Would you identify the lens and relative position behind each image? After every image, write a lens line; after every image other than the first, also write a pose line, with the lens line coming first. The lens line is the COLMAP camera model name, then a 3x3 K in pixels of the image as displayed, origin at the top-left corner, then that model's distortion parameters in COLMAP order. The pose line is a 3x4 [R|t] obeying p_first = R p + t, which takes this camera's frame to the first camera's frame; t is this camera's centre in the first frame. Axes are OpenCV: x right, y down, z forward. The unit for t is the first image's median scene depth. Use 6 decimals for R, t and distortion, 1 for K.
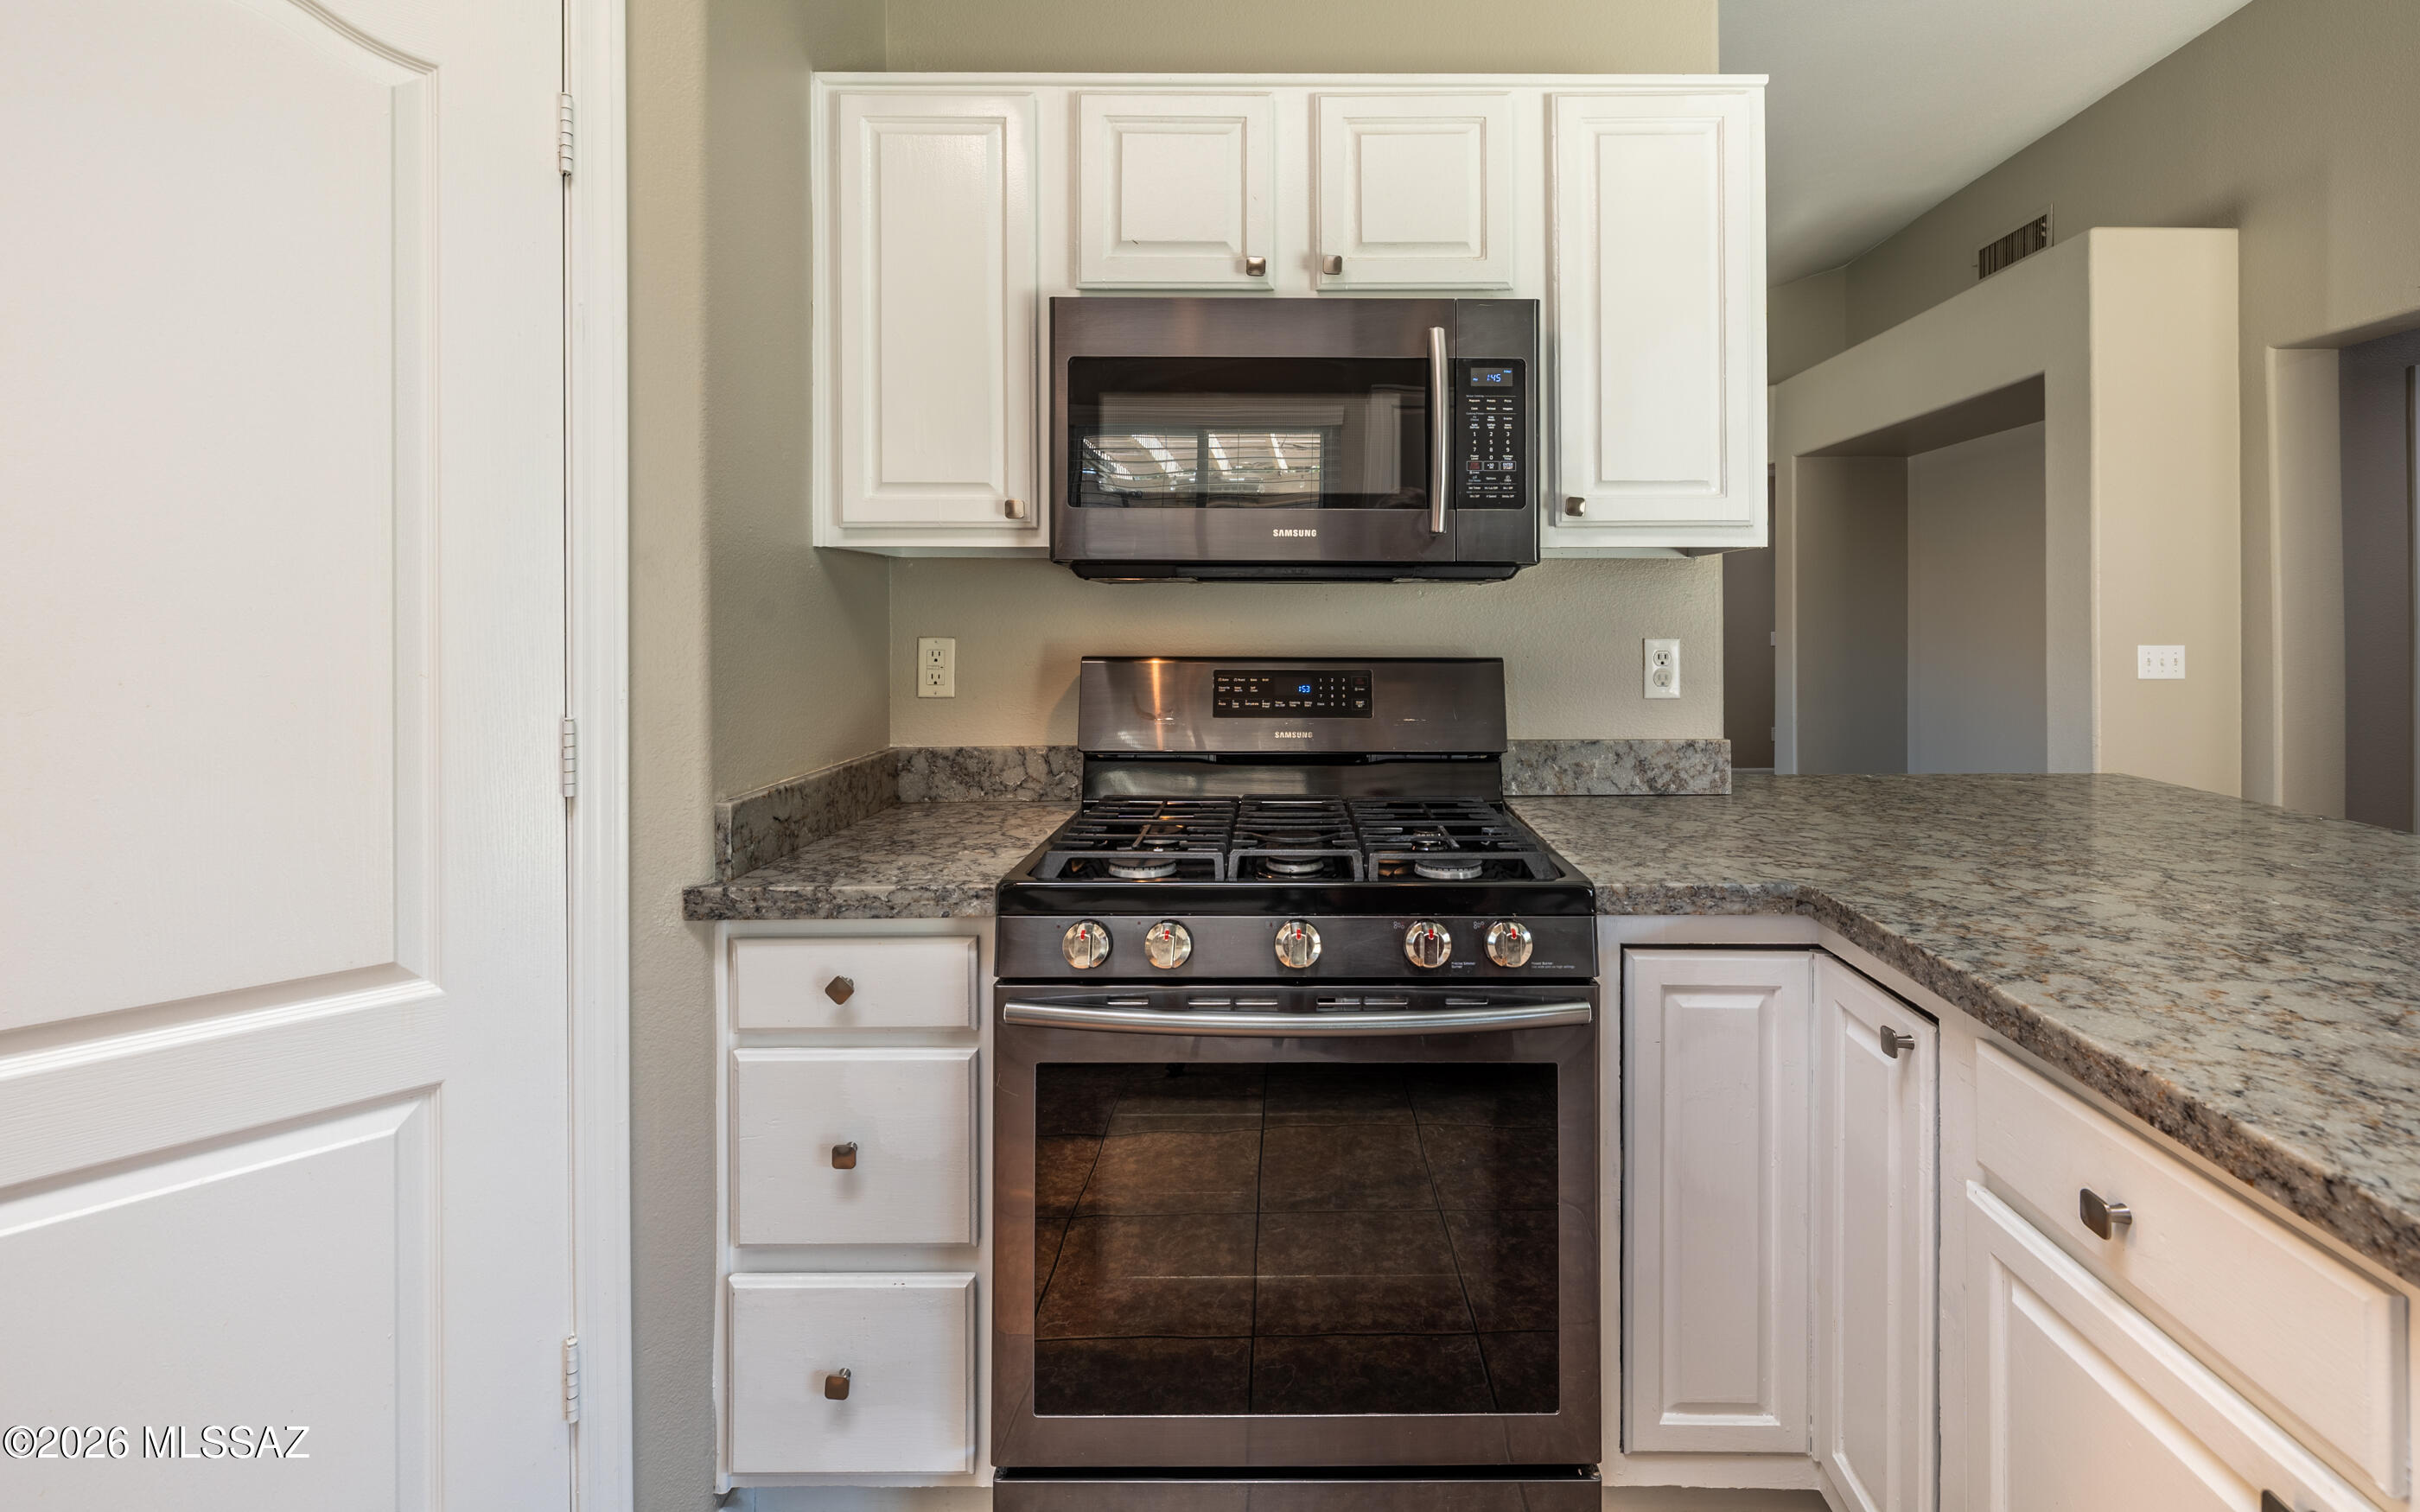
lens RADIAL K [[1028.9, 0, 1268.4], [0, 1028.9, 634.2], [0, 0, 1]] dist [-0.002175, -0.001054]
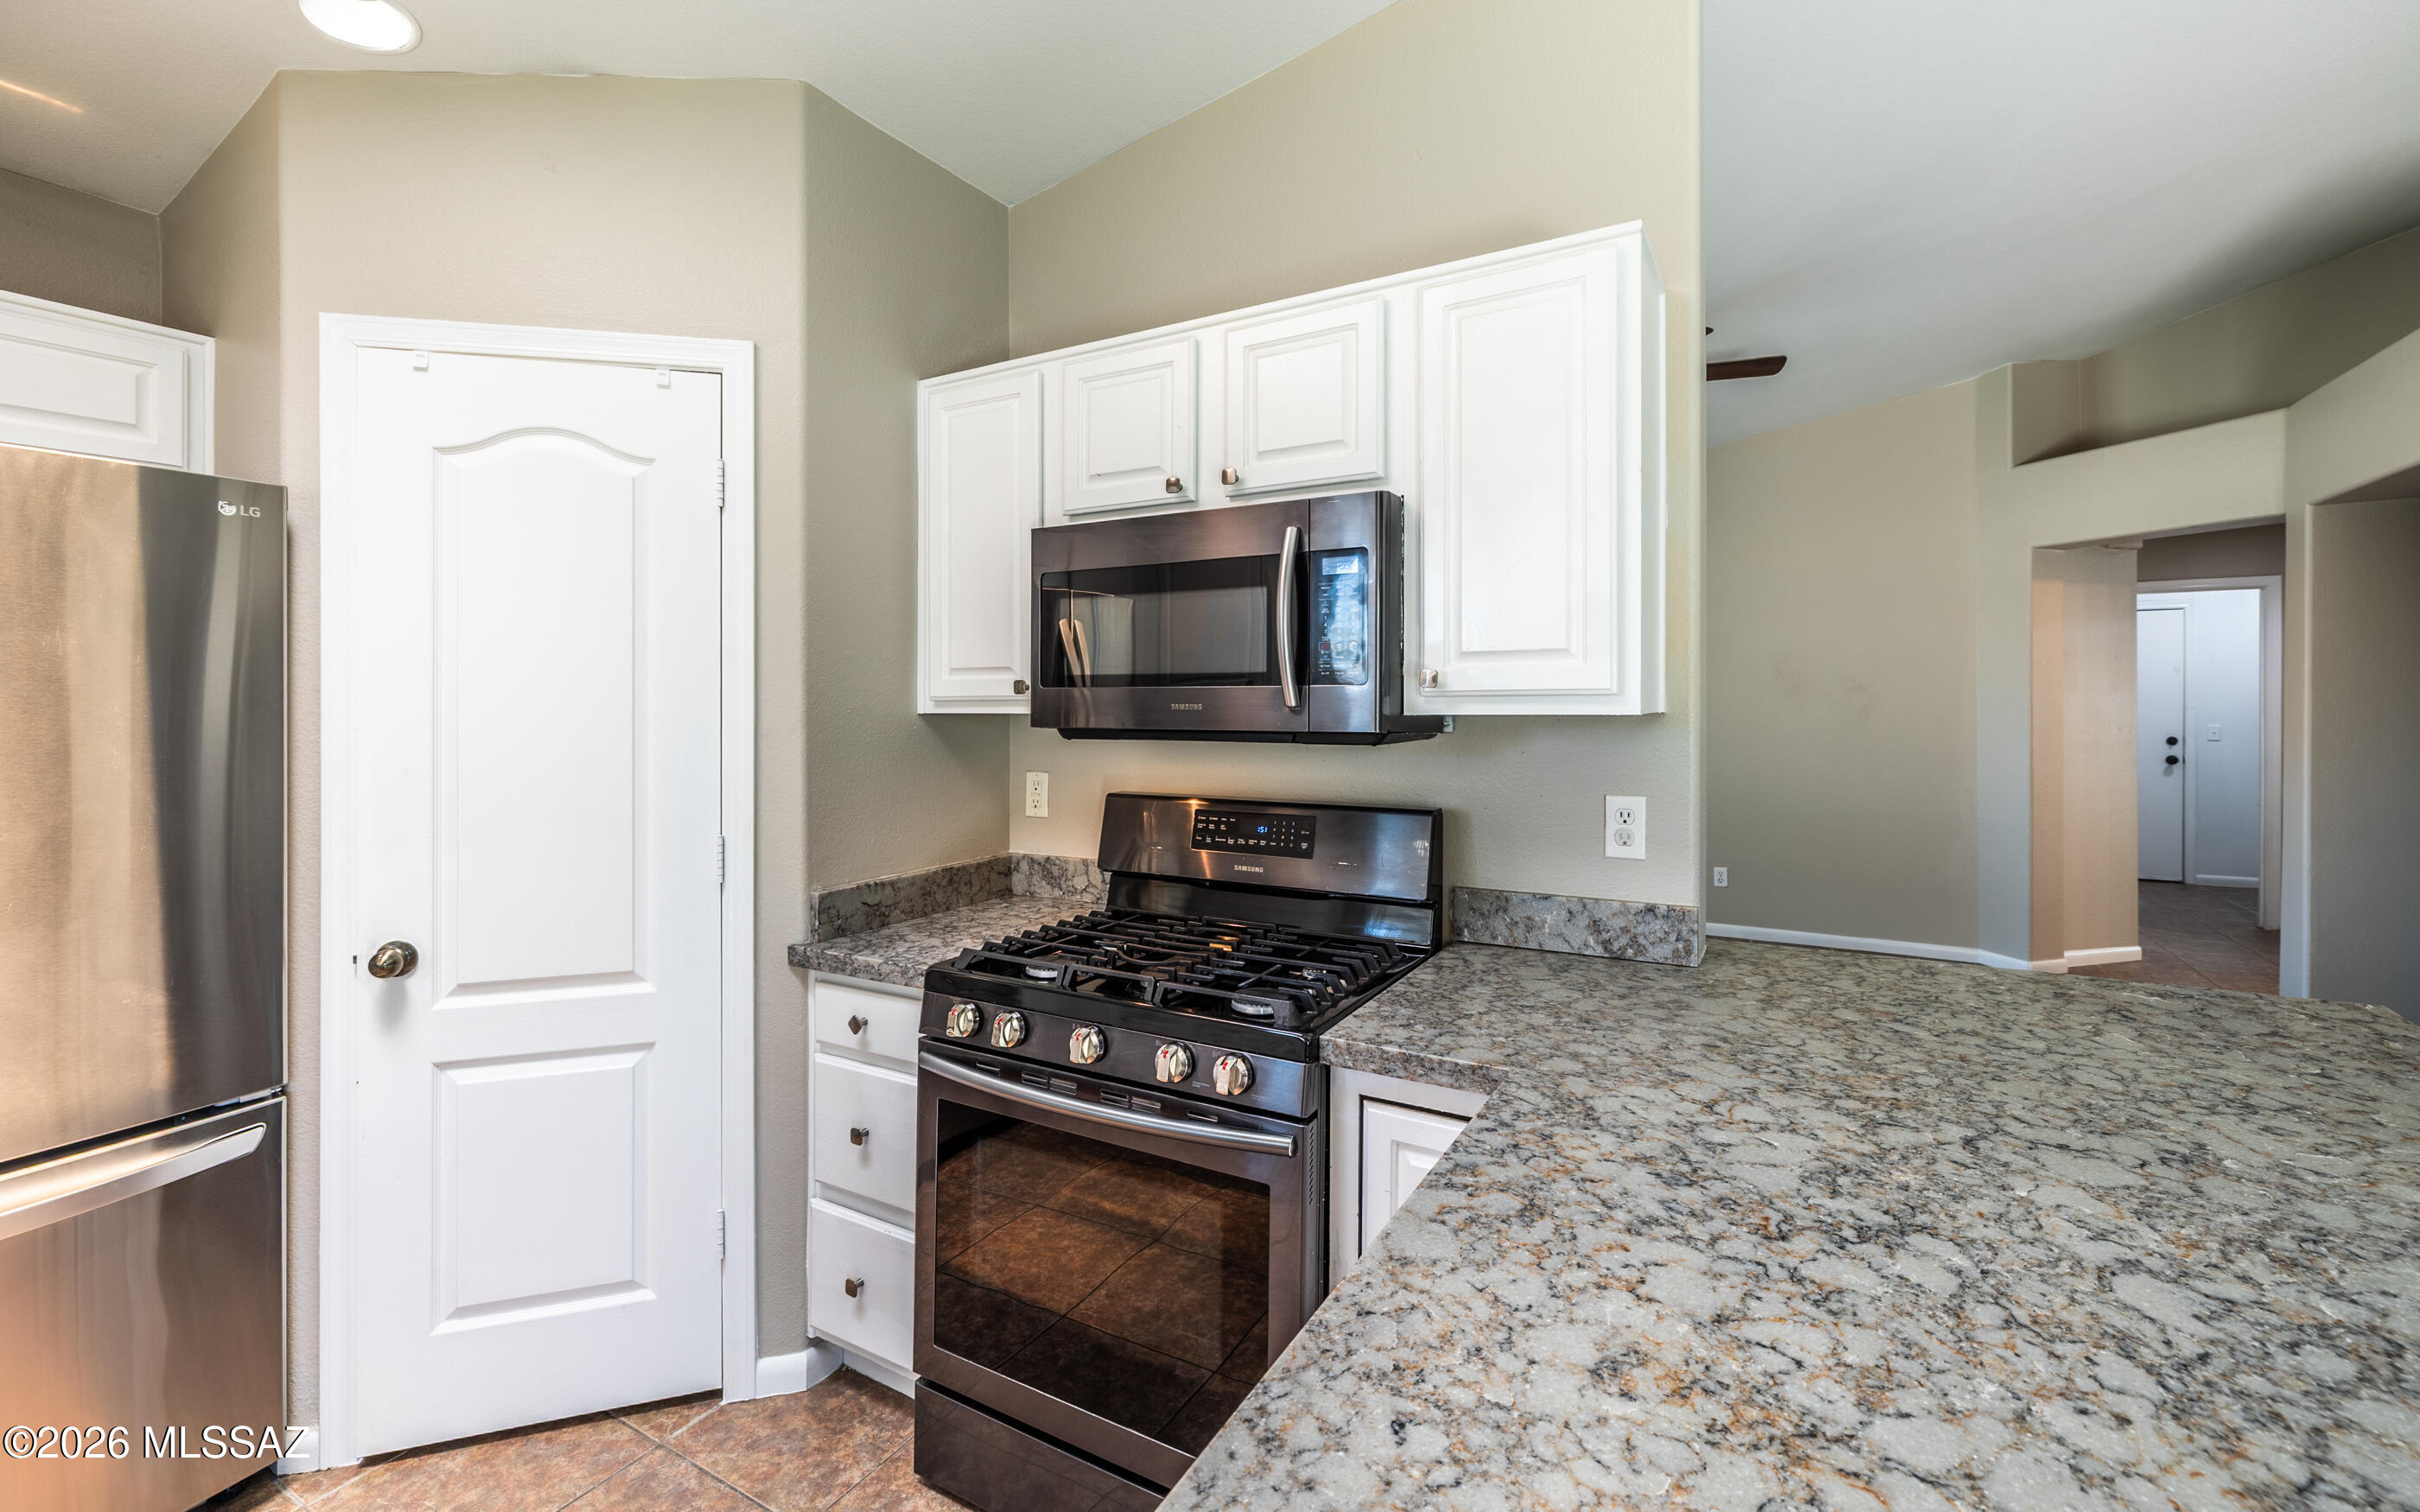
lens RADIAL K [[1028.9, 0, 1264.2], [0, 1028.9, 703.6], [0, 0, 1]] dist [-0.002175, -0.001054]
pose [[0.867657, 0.000443, -0.497163, 0.681429], [0.000700, 0.999998, 0.002112, -0.100971], [0.497163, -0.002181, 0.867654, -0.001925]]
